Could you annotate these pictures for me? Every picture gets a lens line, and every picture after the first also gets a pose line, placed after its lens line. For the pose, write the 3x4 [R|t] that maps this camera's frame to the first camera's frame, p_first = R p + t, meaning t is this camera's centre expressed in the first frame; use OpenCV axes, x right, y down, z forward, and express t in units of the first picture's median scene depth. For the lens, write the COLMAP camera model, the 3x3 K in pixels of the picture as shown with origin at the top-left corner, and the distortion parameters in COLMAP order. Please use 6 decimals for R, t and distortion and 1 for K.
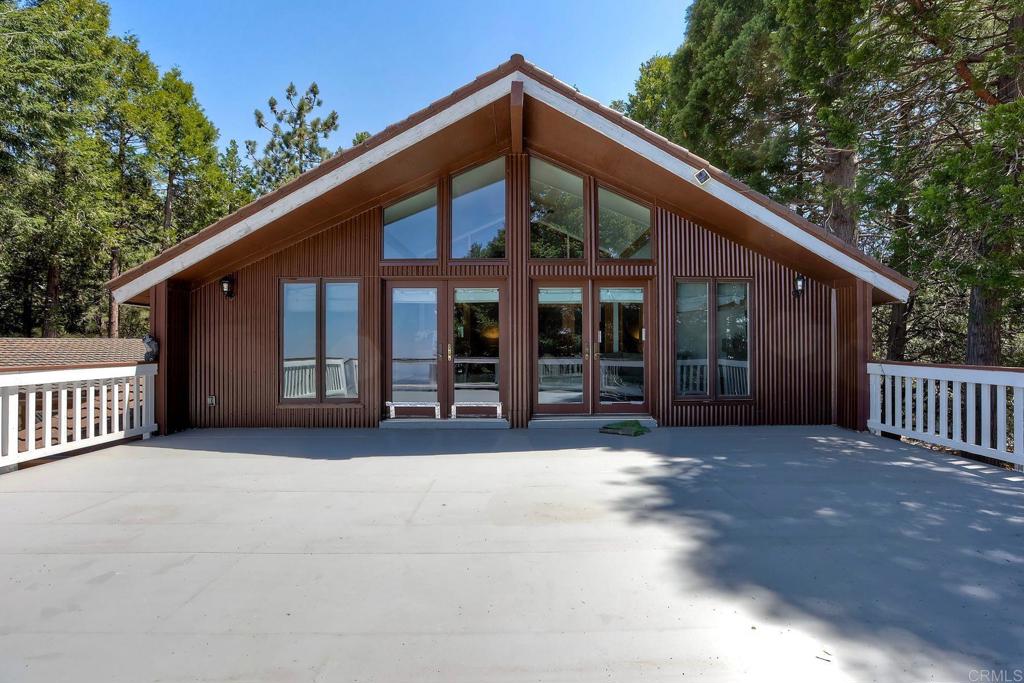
lens RADIAL K [[473.8, 0, 519.5], [0, 473.8, 336.0], [0, 0, 1]] dist [-0.022540, 0.001526]
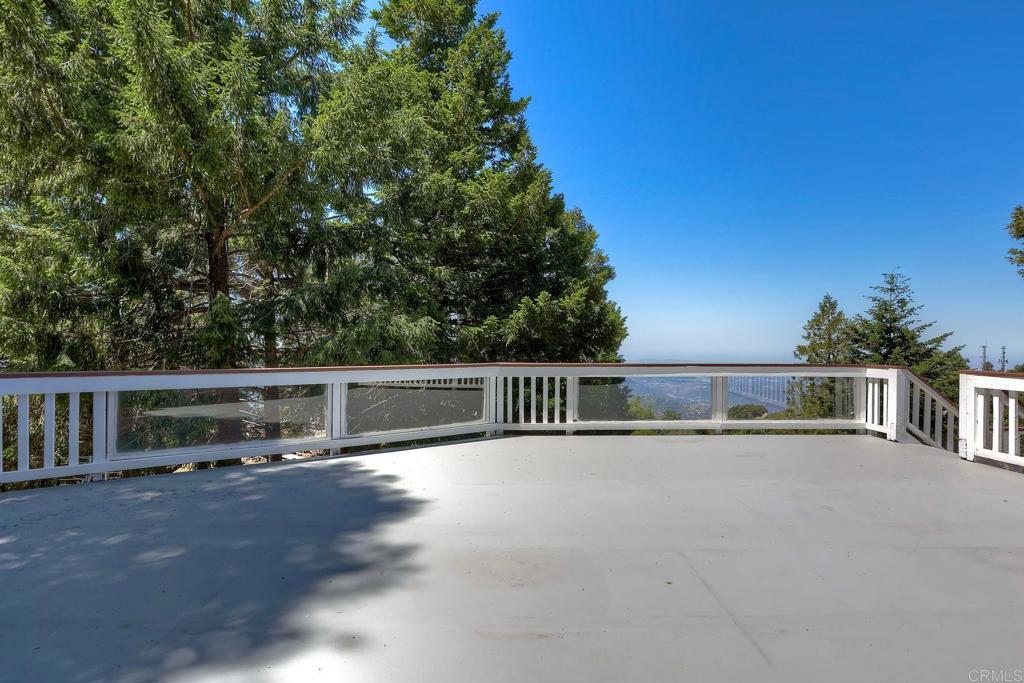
lens RADIAL K [[473.8, 0, 519.5], [0, 473.8, 336.0], [0, 0, 1]] dist [-0.022540, 0.001526]
pose [[-0.999938, -0.008998, -0.006515, 0.048915], [-0.008907, 0.999865, -0.013806, 0.011162], [0.006638, -0.013747, -0.999883, 1.740660]]
